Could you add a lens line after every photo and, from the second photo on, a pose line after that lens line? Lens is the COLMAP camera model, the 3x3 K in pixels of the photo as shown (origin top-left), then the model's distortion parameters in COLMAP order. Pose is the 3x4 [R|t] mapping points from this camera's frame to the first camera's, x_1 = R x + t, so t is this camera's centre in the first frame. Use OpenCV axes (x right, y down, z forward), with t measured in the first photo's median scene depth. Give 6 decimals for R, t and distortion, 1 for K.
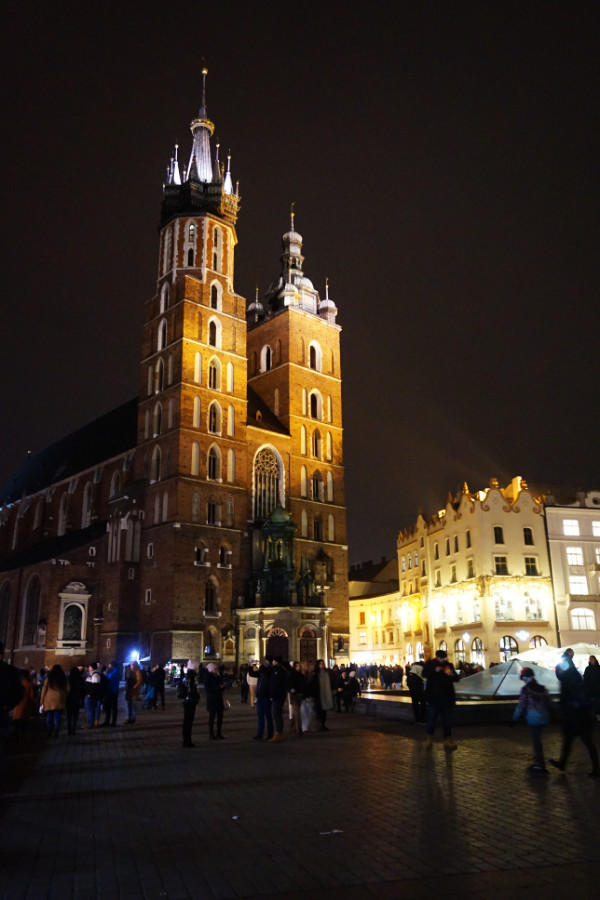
lens RADIAL K [[738.3, 0, 305.1], [0, 738.3, 442.5], [0, 0, 1]] dist [0.020884, -0.005187]
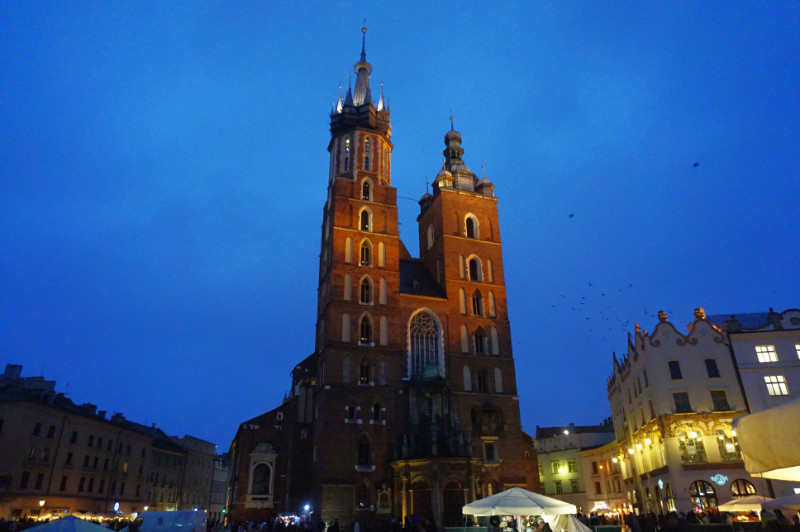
lens RADIAL K [[543.3, 0, 397.0], [0, 543.3, 271.8], [0, 0, 1]] dist [-0.037511, 0.033125]
pose [[0.916788, -0.166395, -0.363060, 0.217958], [0.119284, 0.981662, -0.148698, 0.065362], [0.381145, 0.093017, 0.919824, 0.234518]]
